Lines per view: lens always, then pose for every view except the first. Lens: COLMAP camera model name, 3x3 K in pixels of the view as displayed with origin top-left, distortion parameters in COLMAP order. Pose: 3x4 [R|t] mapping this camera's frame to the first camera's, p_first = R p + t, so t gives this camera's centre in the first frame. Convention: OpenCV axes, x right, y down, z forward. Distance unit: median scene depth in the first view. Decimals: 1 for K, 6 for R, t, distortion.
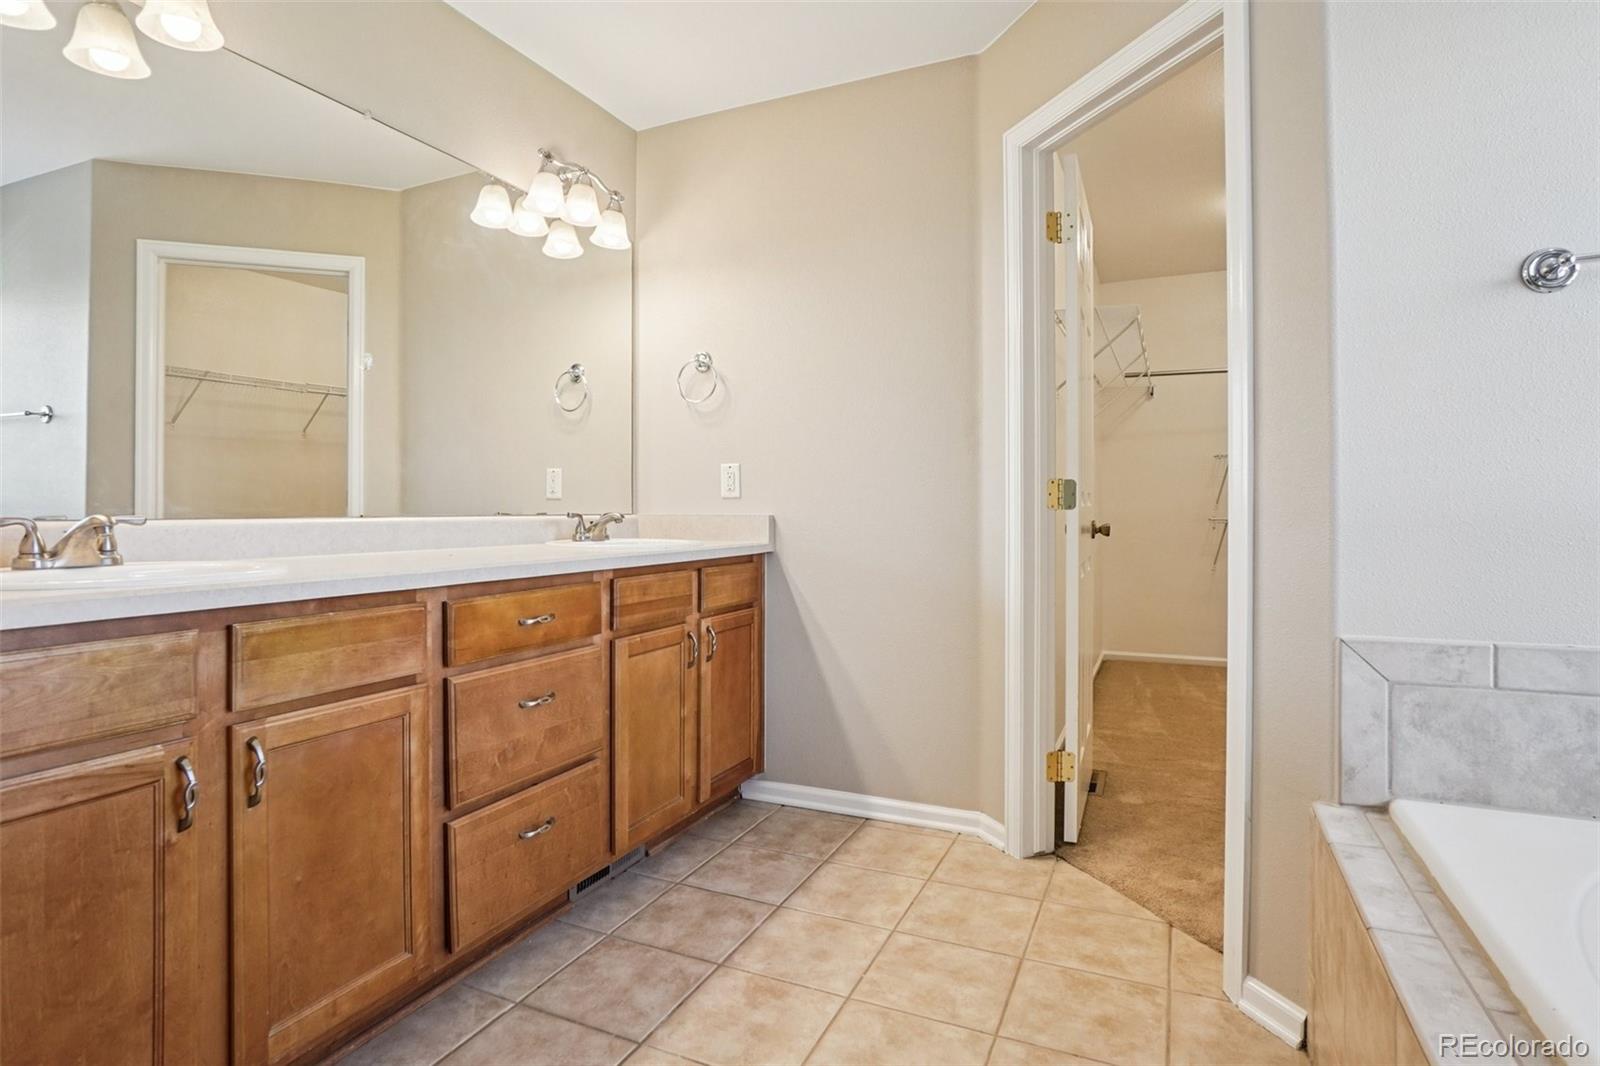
lens RADIAL K [[837.3, 0, 791.6], [0, 837.3, 517.7], [0, 0, 1]] dist [-0.045274, 0.024695]
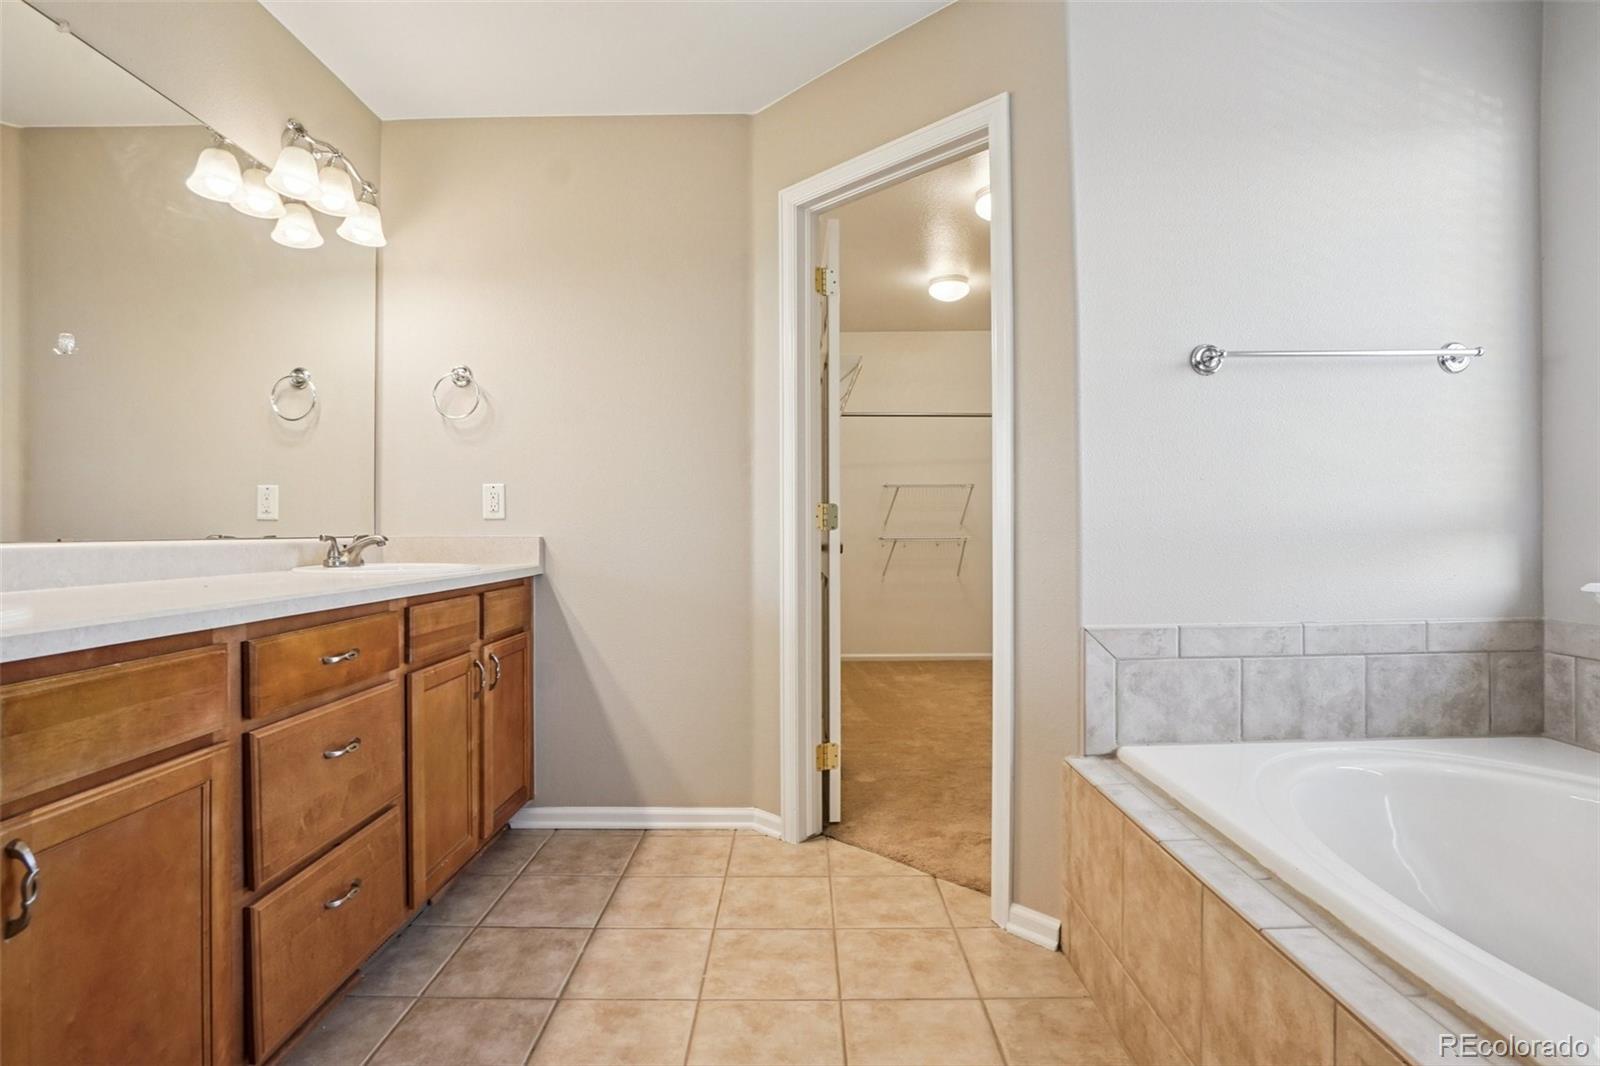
lens RADIAL K [[787.4, 0, 794.1], [0, 787.4, 537.2], [0, 0, 1]] dist [-0.049423, 0.025008]
pose [[0.909858, -0.006552, 0.414868, -0.199443], [0.007708, 0.999970, -0.001112, 0.001051], [-0.414848, 0.004209, 0.909881, 0.054392]]
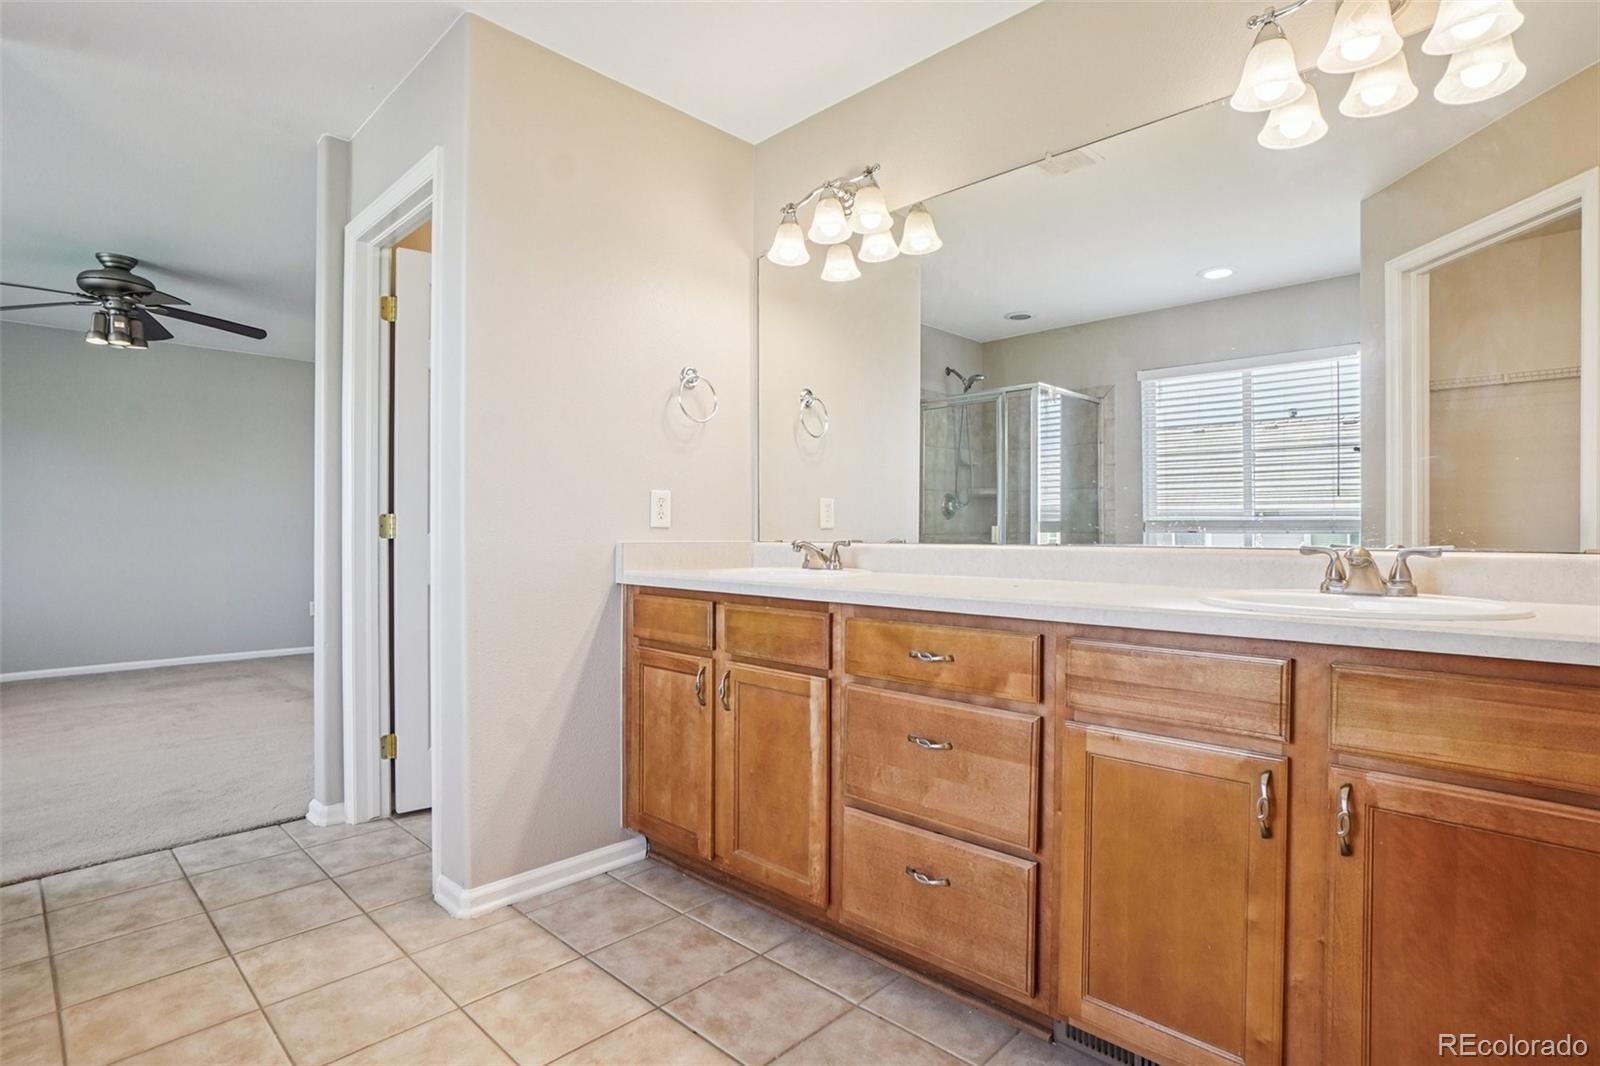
lens RADIAL K [[787.4, 0, 794.1], [0, 787.4, 537.2], [0, 0, 1]] dist [-0.049423, 0.025008]
pose [[-0.327256, 0.001954, -0.944934, 0.556358], [-0.012452, 0.999902, 0.006380, -0.015232], [0.944854, 0.013854, -0.327200, 1.090261]]
